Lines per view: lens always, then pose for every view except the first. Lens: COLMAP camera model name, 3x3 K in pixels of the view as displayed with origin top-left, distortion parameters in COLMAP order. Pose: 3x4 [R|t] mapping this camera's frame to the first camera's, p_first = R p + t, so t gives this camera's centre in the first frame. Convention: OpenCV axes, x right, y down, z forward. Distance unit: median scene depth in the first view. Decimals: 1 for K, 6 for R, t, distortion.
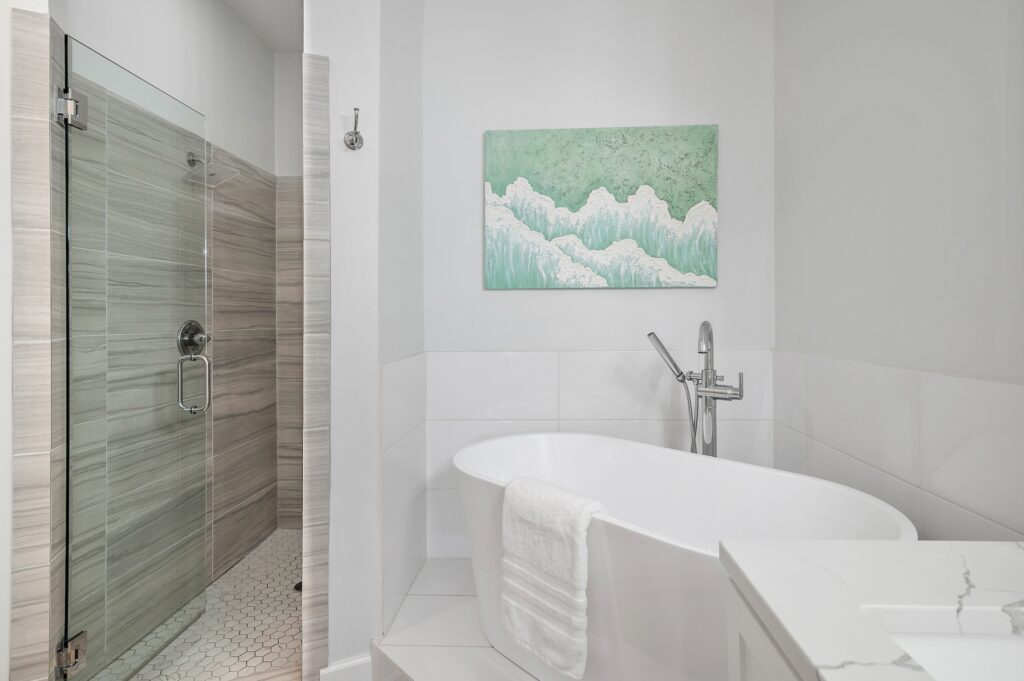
lens RADIAL K [[507.1, 0, 512.5], [0, 507.1, 312.8], [0, 0, 1]] dist [0.020591, -0.001305]
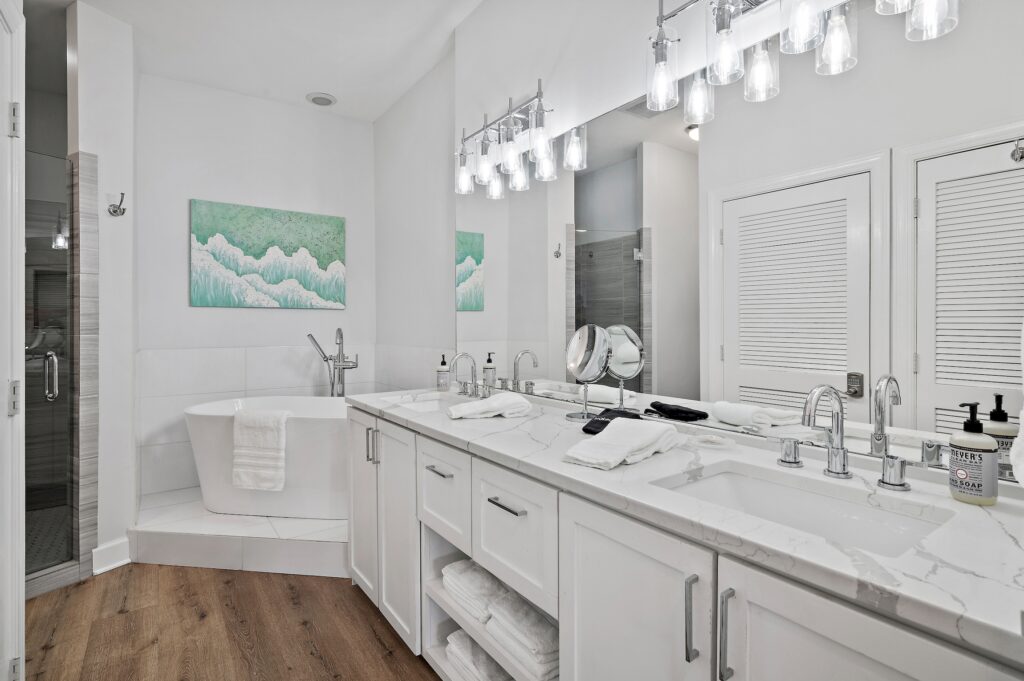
lens RADIAL K [[507.1, 0, 512.2], [0, 507.1, 333.4], [0, 0, 1]] dist [0.020591, -0.001305]
pose [[0.765521, -0.002977, 0.643404, -0.296402], [-0.007945, 0.999869, 0.014079, 0.004026], [-0.643361, -0.015890, 0.765398, -0.743465]]
